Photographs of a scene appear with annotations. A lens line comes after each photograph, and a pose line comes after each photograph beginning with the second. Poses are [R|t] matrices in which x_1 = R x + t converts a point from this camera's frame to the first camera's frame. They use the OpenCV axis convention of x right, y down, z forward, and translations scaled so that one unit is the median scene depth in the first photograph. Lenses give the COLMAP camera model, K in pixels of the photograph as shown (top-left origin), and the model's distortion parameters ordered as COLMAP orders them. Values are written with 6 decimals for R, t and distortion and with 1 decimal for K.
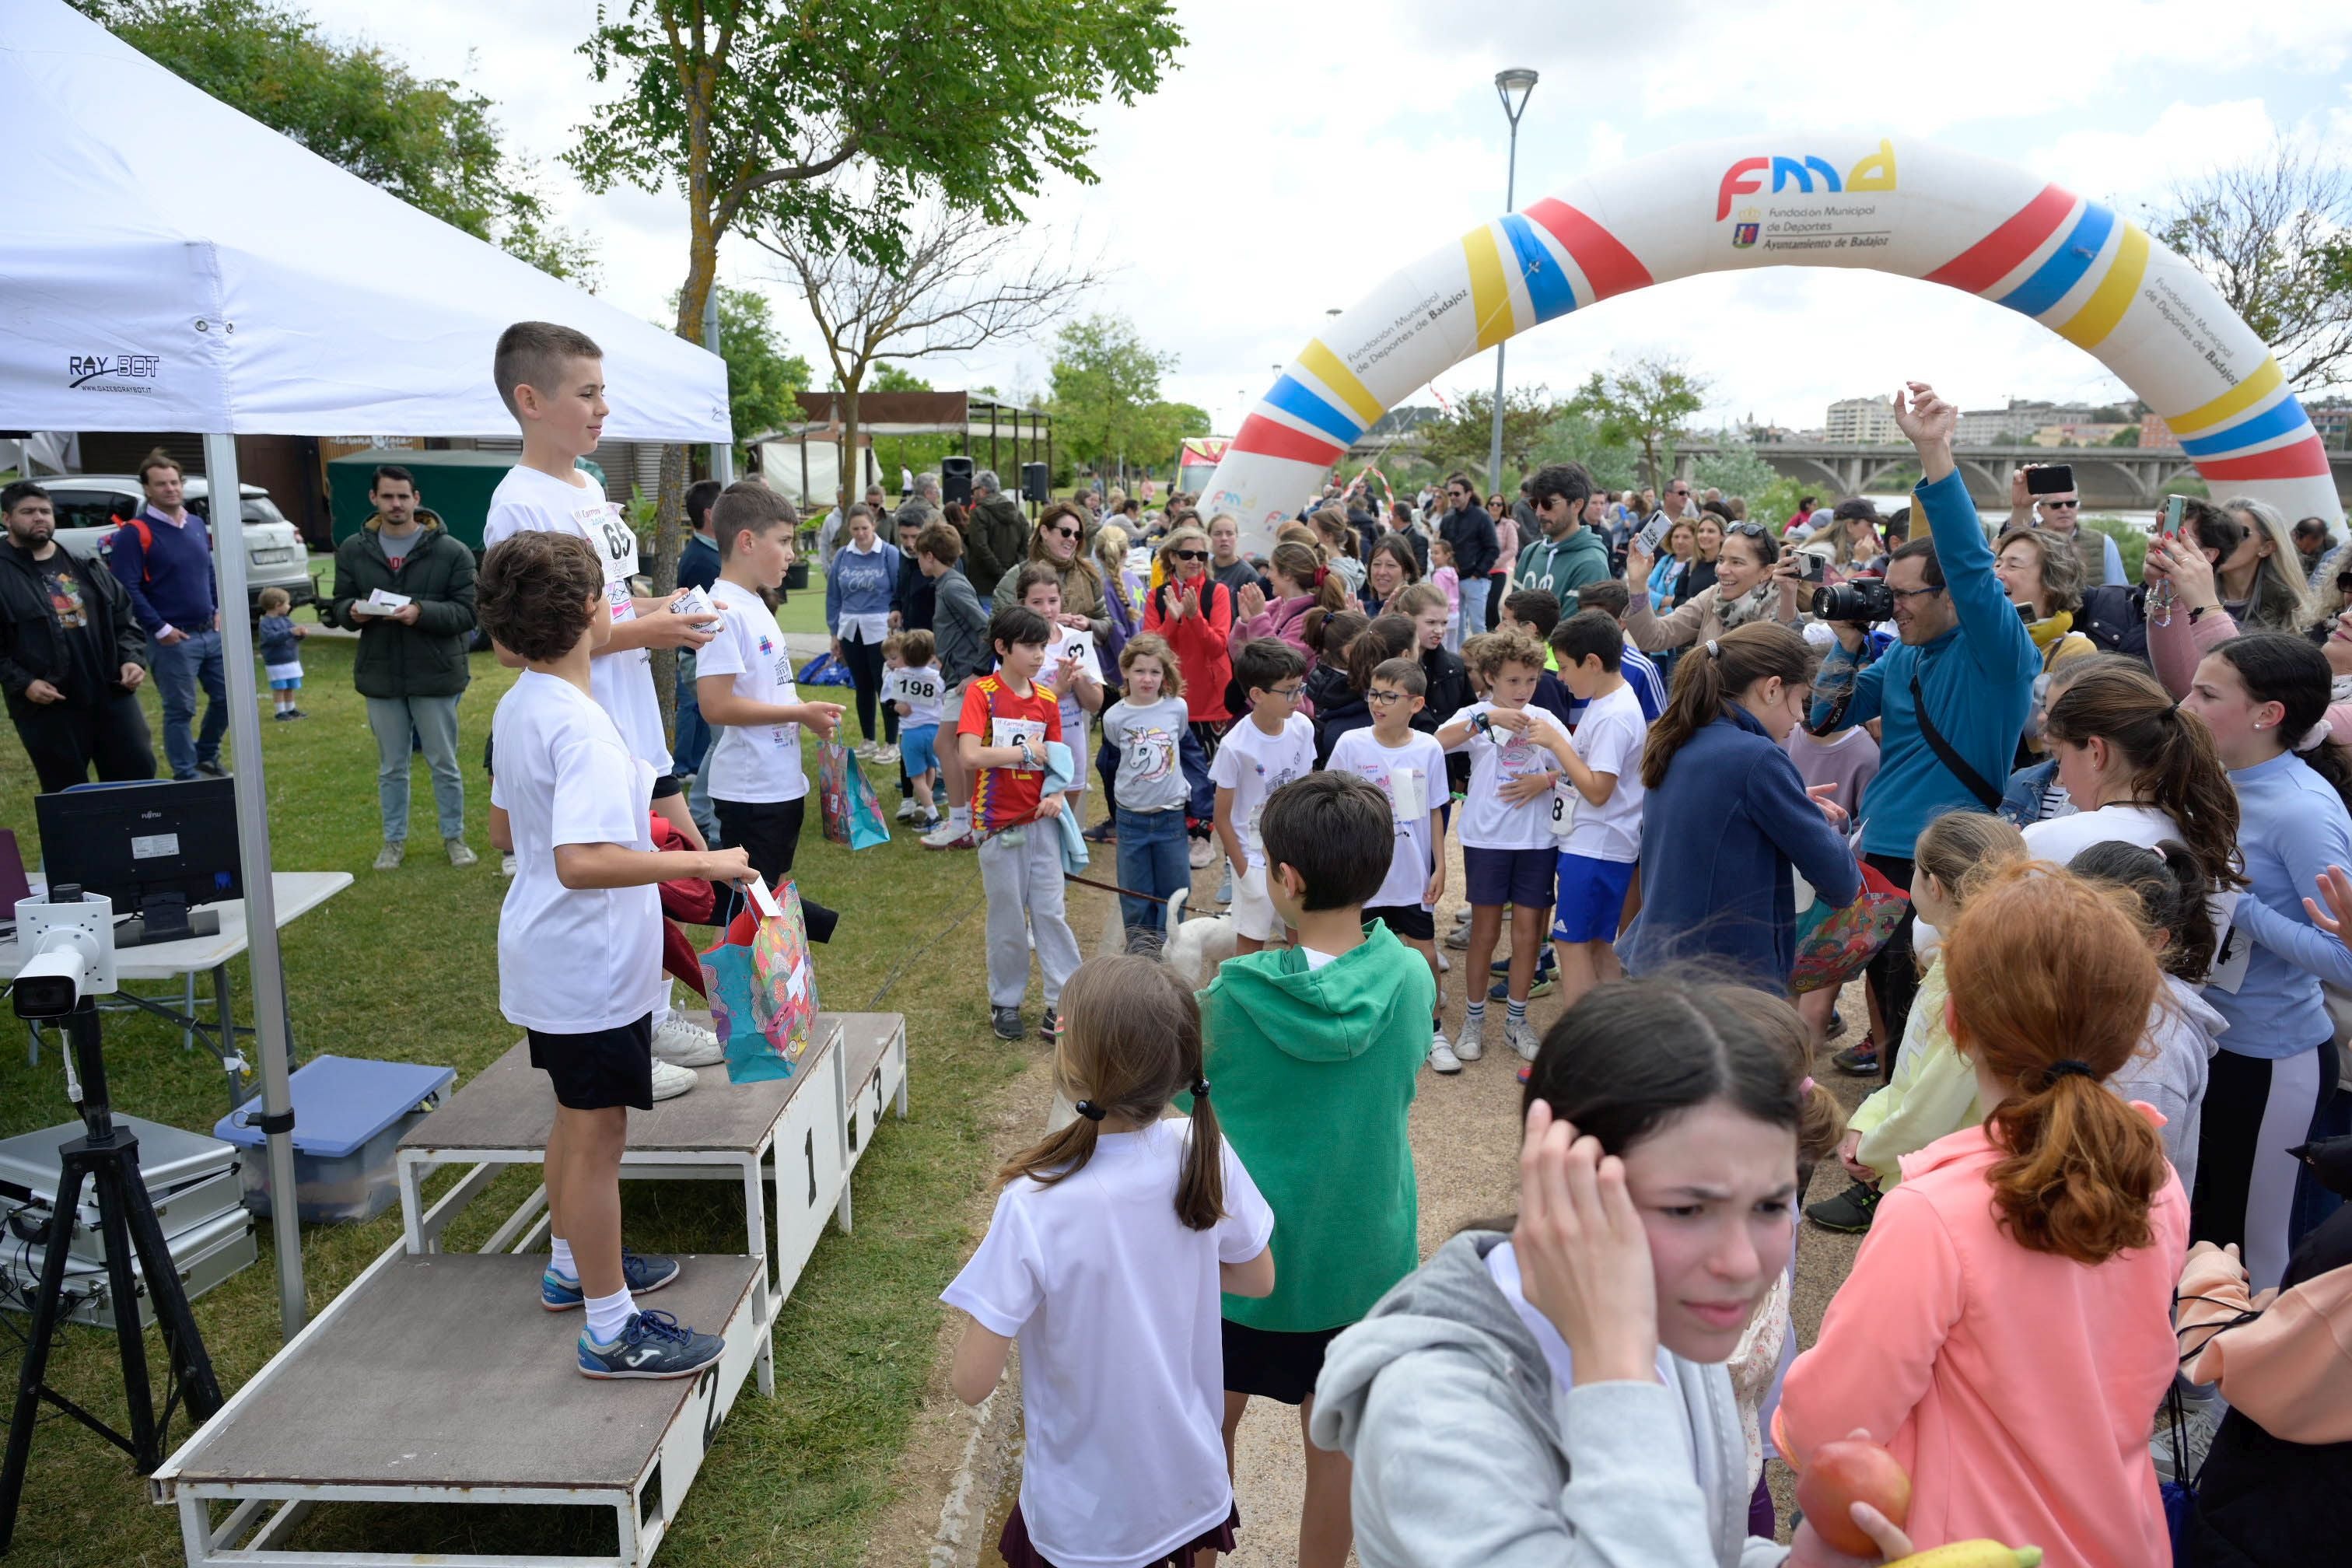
lens RADIAL K [[1583.0, 0, 1176.0], [0, 1583.0, 784.0], [0, 0, 1]] dist [-0.004229, -0.005364]
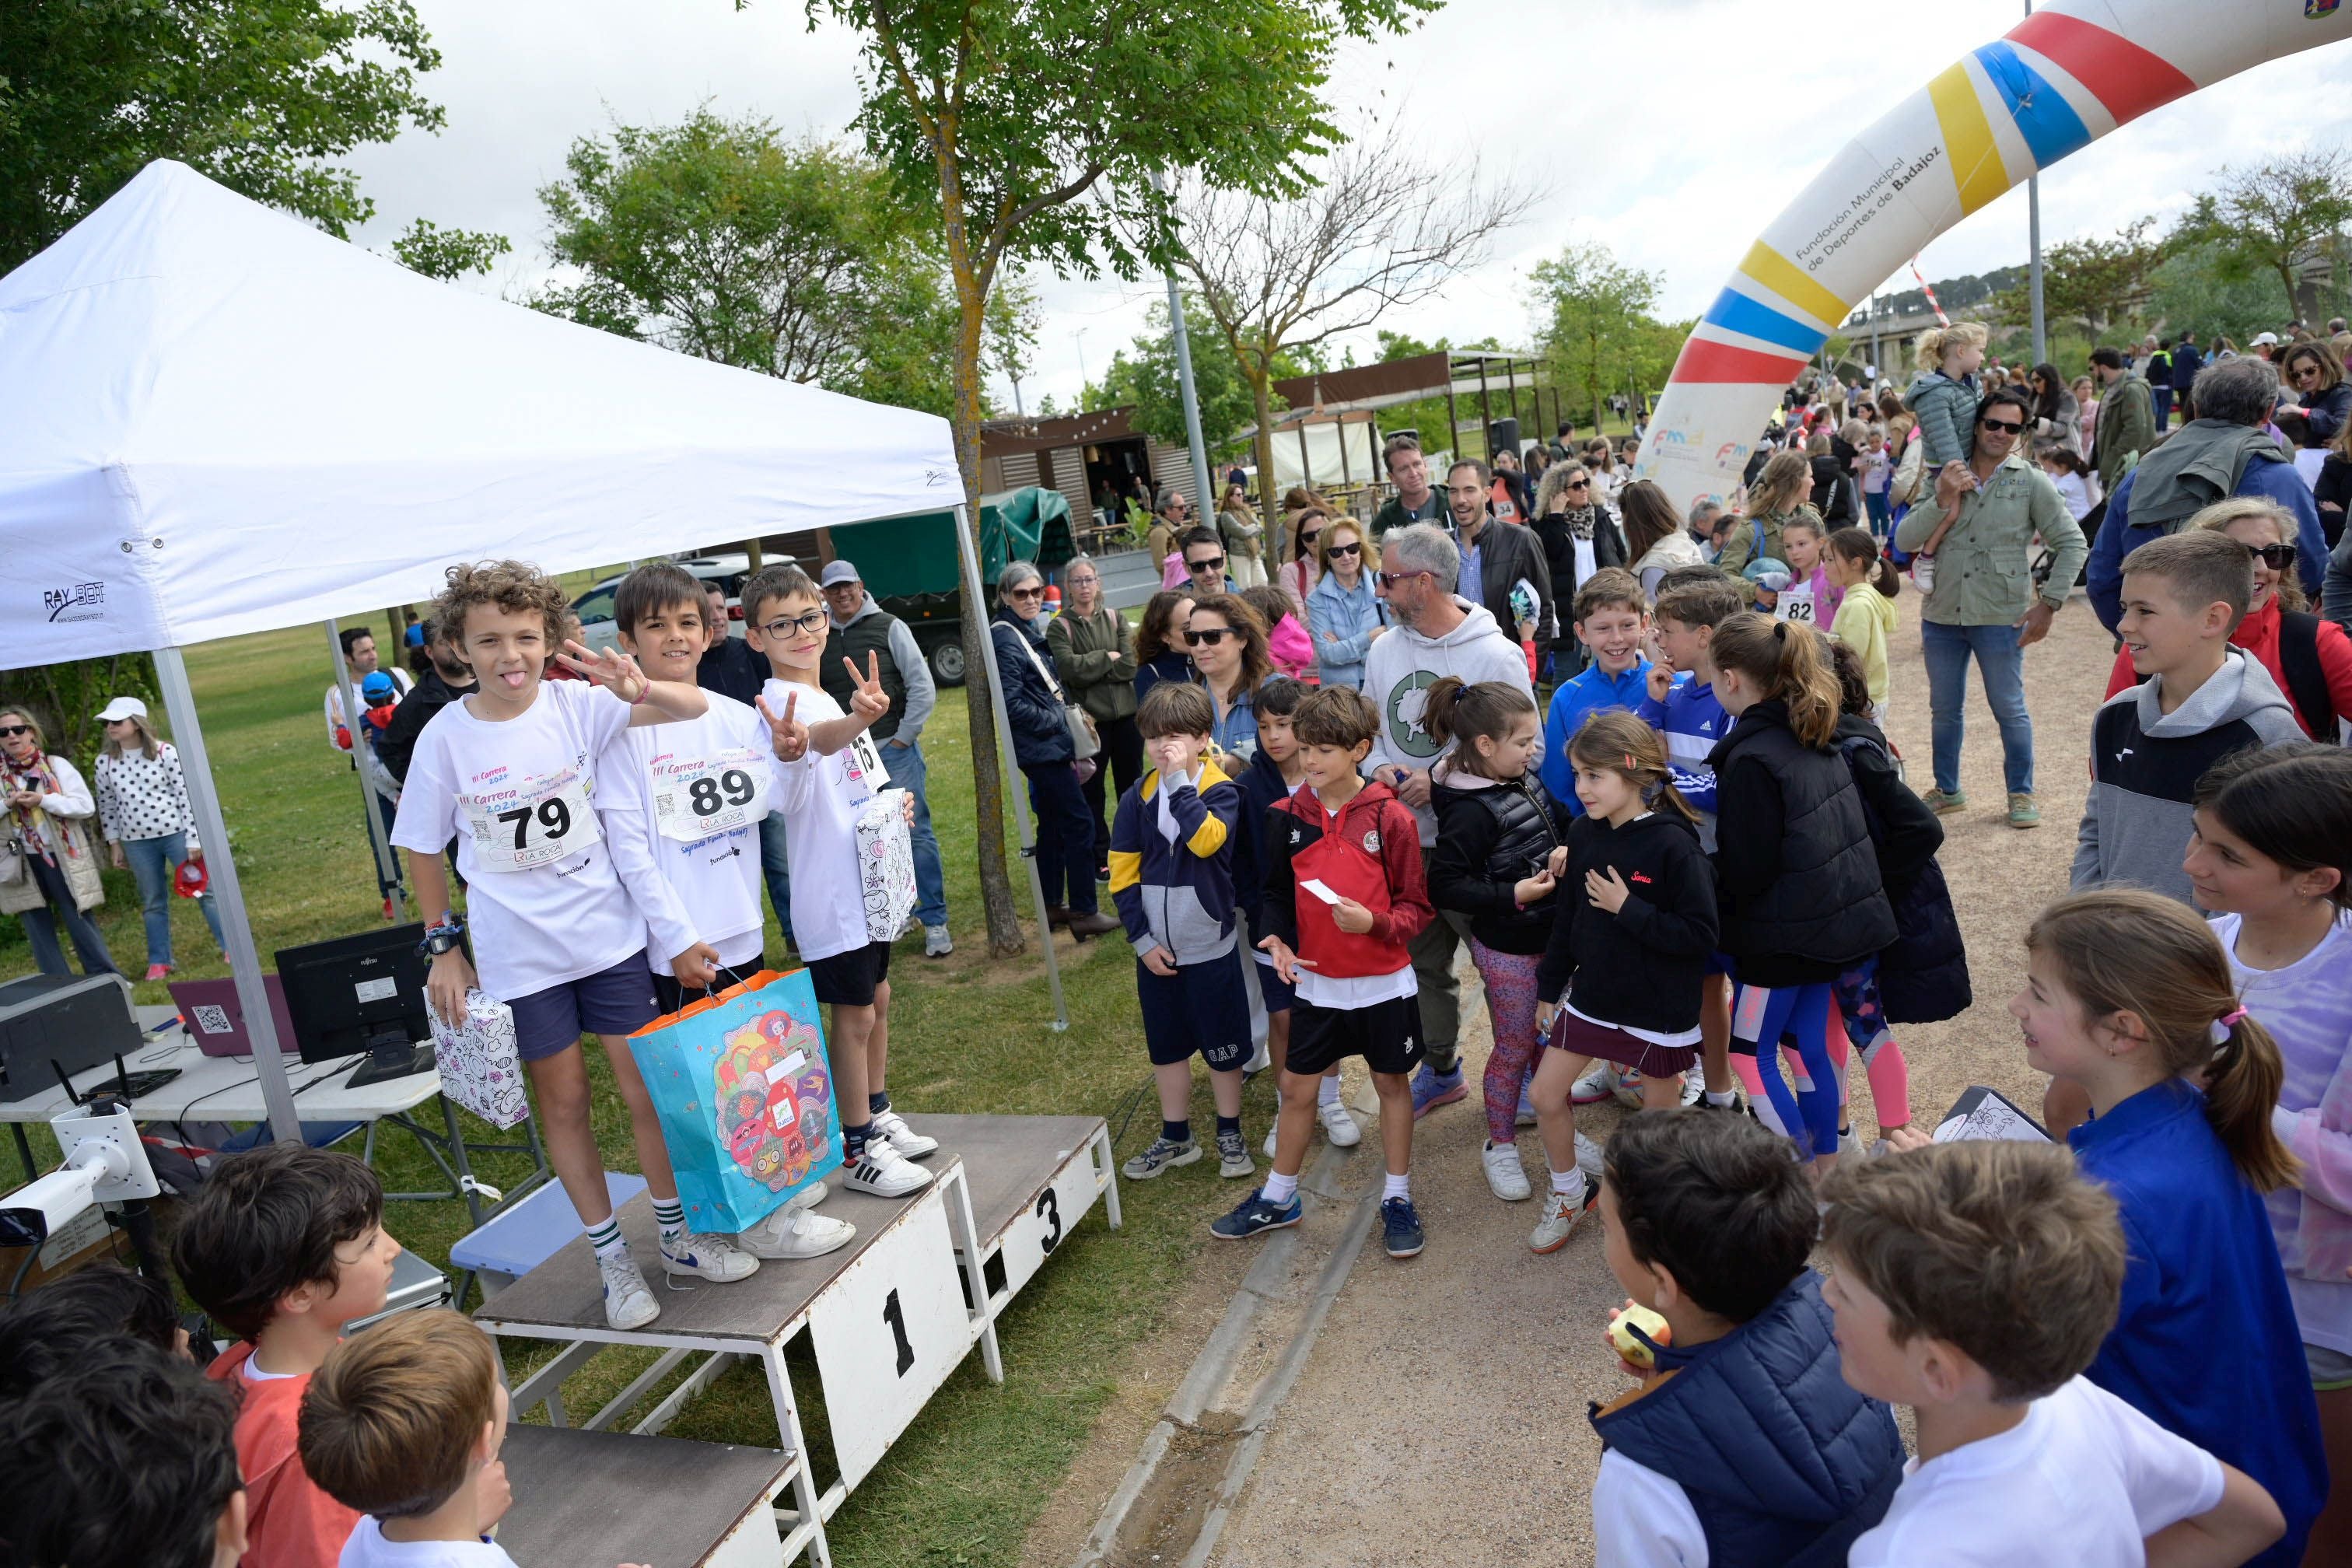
lens RADIAL K [[1583.0, 0, 1176.0], [0, 1583.0, 784.0], [0, 0, 1]] dist [-0.004229, -0.005364]
pose [[0.932315, -0.077987, -0.353137, 0.070134], [0.087134, 0.996146, 0.010051, -0.018000], [0.350992, -0.040141, 0.935517, 0.056409]]
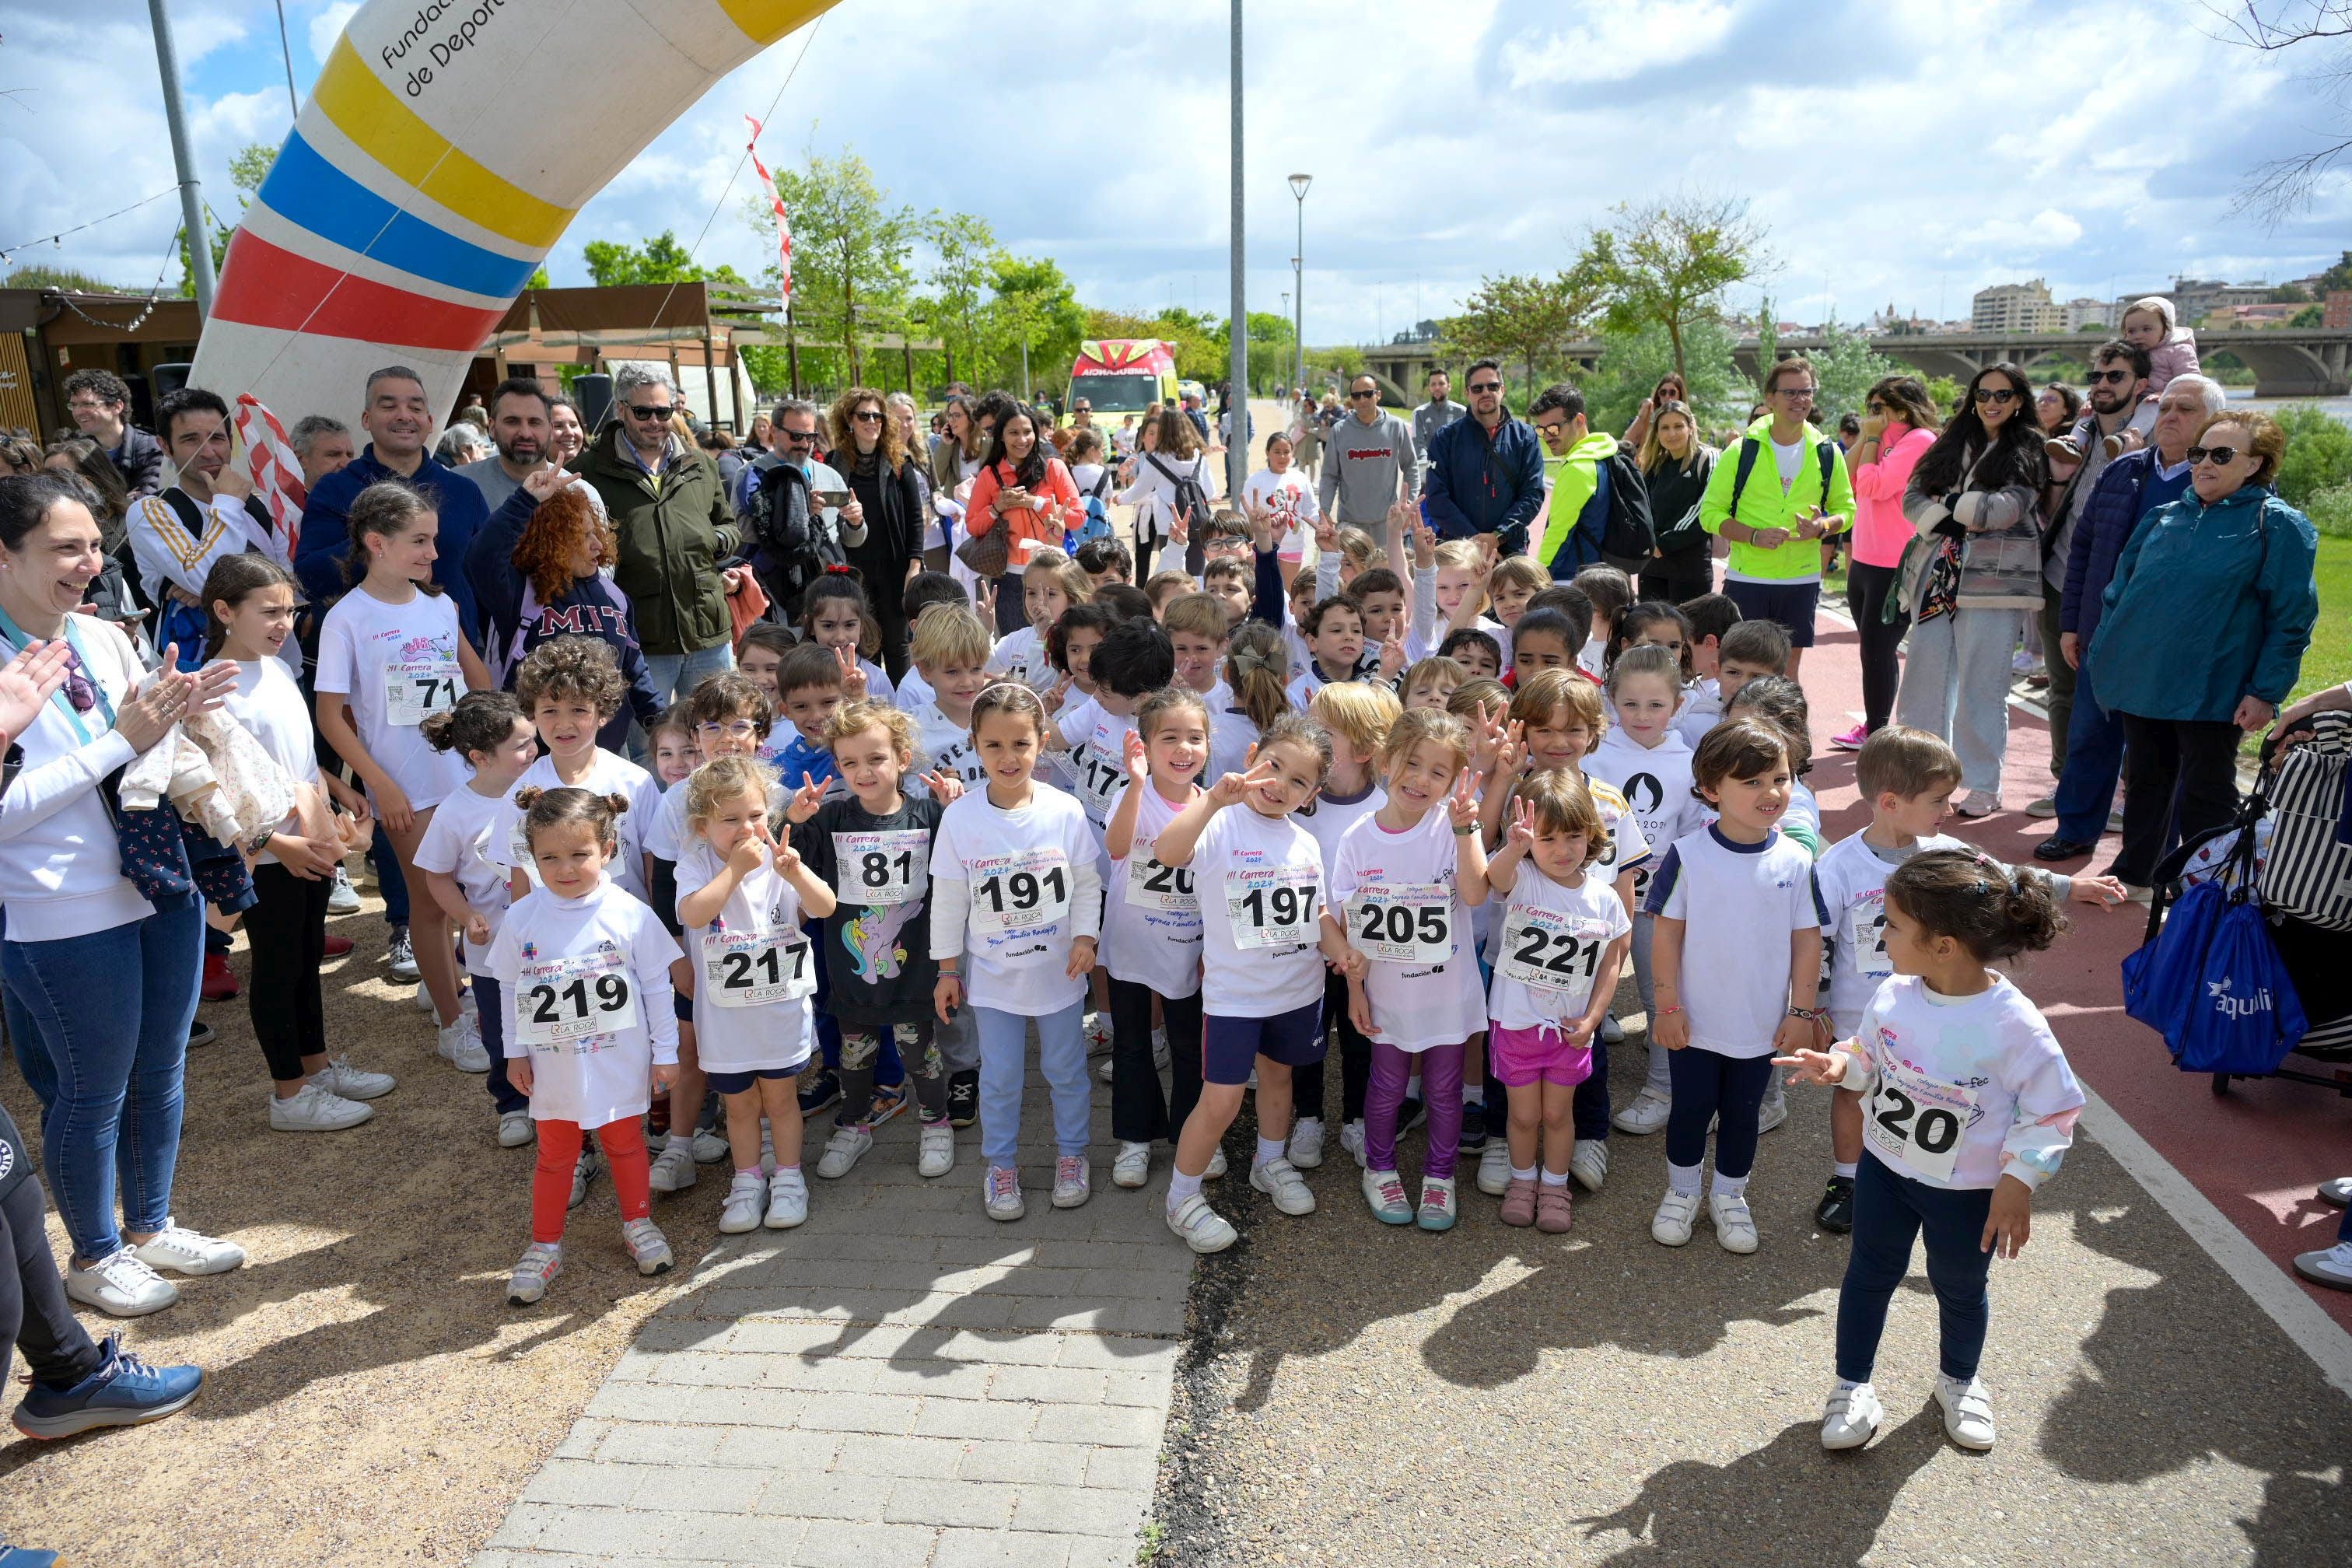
lens RADIAL K [[1510.1, 0, 1243.3], [0, 1510.1, 778.3], [0, 0, 1]] dist [0.000735, -0.002553]
pose [[0.997891, -0.010691, -0.064023, 0.317131], [0.014429, 0.998200, 0.058206, -0.105854], [0.063286, -0.059007, 0.996249, 0.598502]]
